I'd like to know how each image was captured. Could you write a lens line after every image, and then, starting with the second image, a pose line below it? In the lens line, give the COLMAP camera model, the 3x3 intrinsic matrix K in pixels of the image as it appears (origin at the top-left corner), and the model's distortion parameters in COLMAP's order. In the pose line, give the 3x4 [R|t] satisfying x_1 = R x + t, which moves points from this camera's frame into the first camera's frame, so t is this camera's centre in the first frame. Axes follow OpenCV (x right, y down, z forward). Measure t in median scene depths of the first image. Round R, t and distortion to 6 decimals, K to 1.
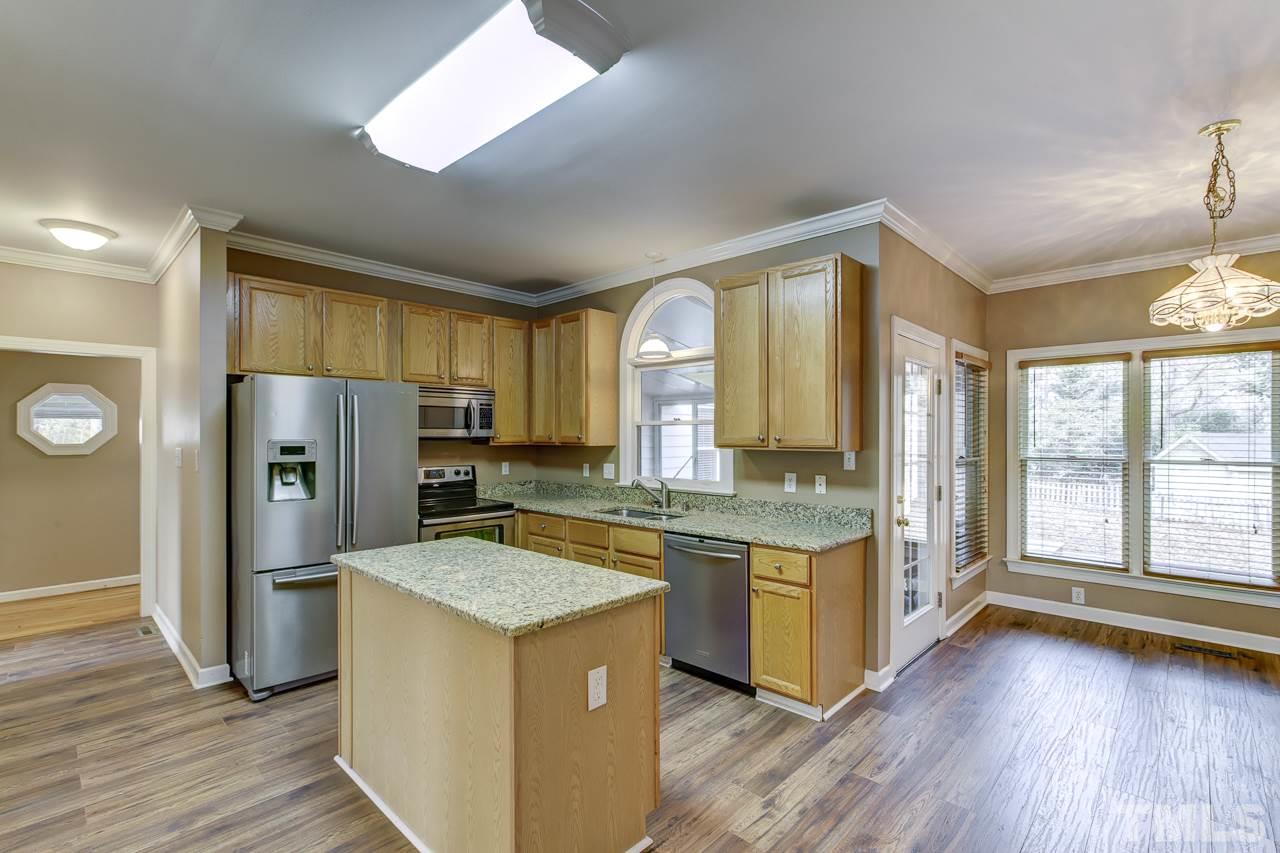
lens RADIAL K [[579.7, 0, 640.6], [0, 579.7, 434.0], [0, 0, 1]] dist [-0.001635, 0.002719]
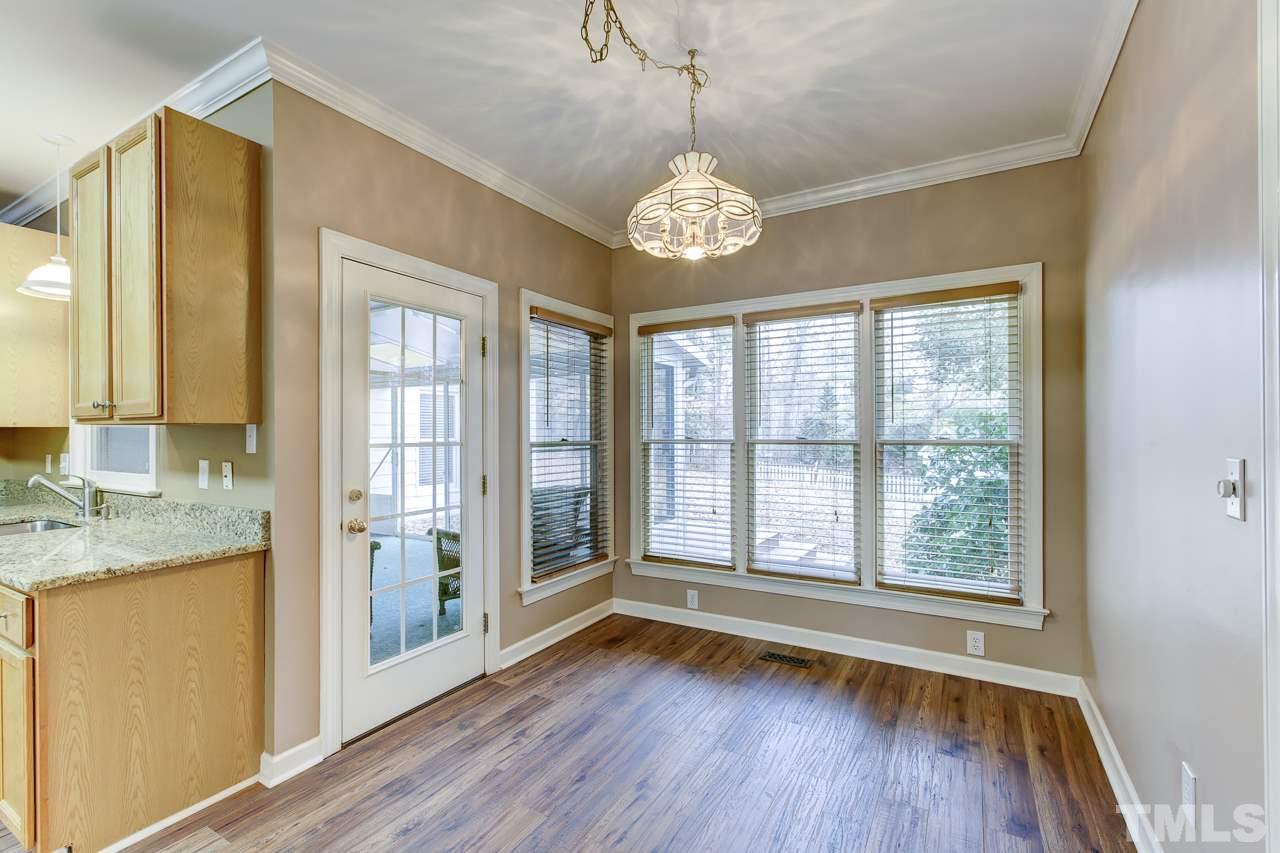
lens RADIAL K [[579.7, 0, 627.1], [0, 579.7, 429.9], [0, 0, 1]] dist [-0.001635, 0.002719]
pose [[0.973928, -0.004090, 0.226820, 0.509835], [0.004176, 0.999991, 0.000099, 0.029503], [-0.226819, 0.000851, 0.973937, 0.201390]]
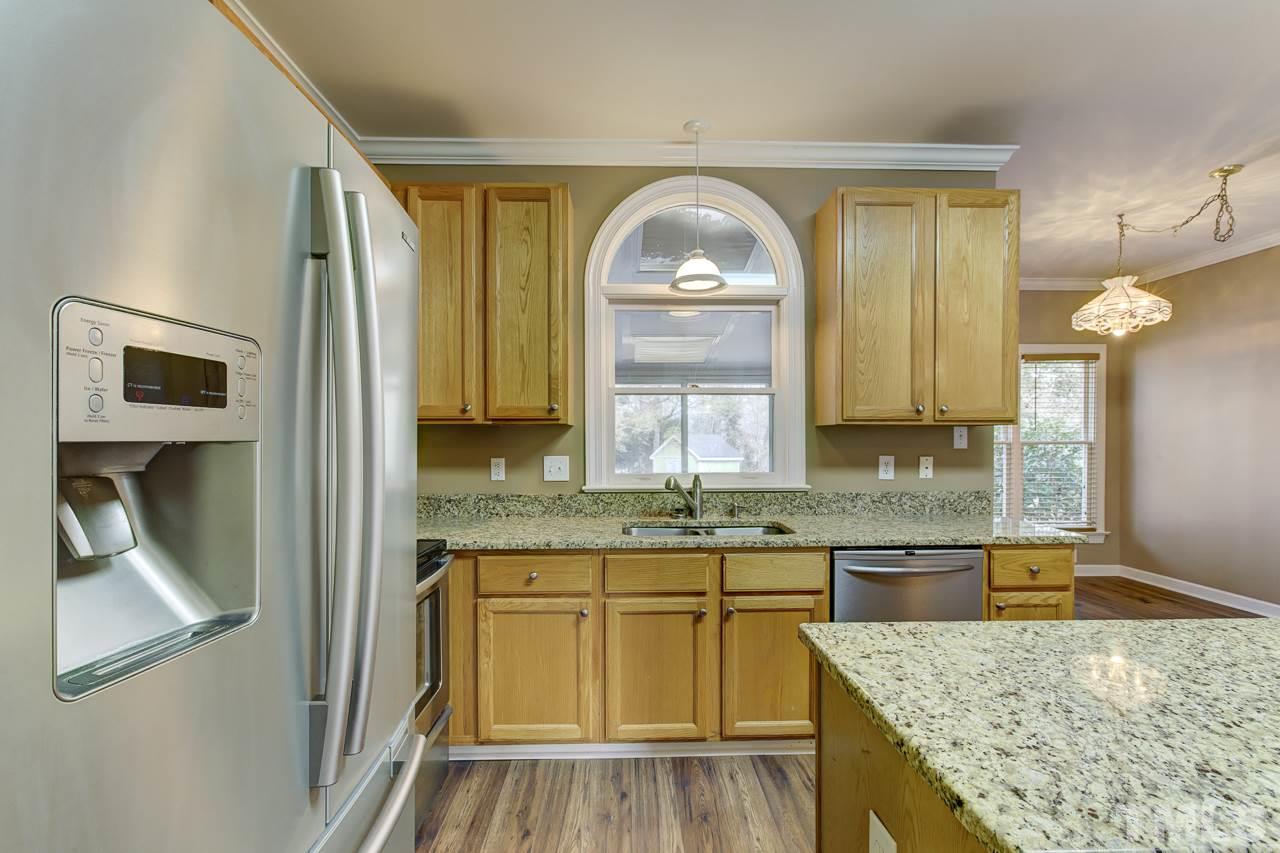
lens RADIAL K [[579.7, 0, 639.4], [0, 579.7, 440.3], [0, 0, 1]] dist [-0.001635, 0.002719]
pose [[0.706049, -0.004231, 0.708151, -0.483152], [0.000621, 0.999985, 0.005355, 0.036206], [-0.708163, -0.003341, 0.706041, 0.587299]]
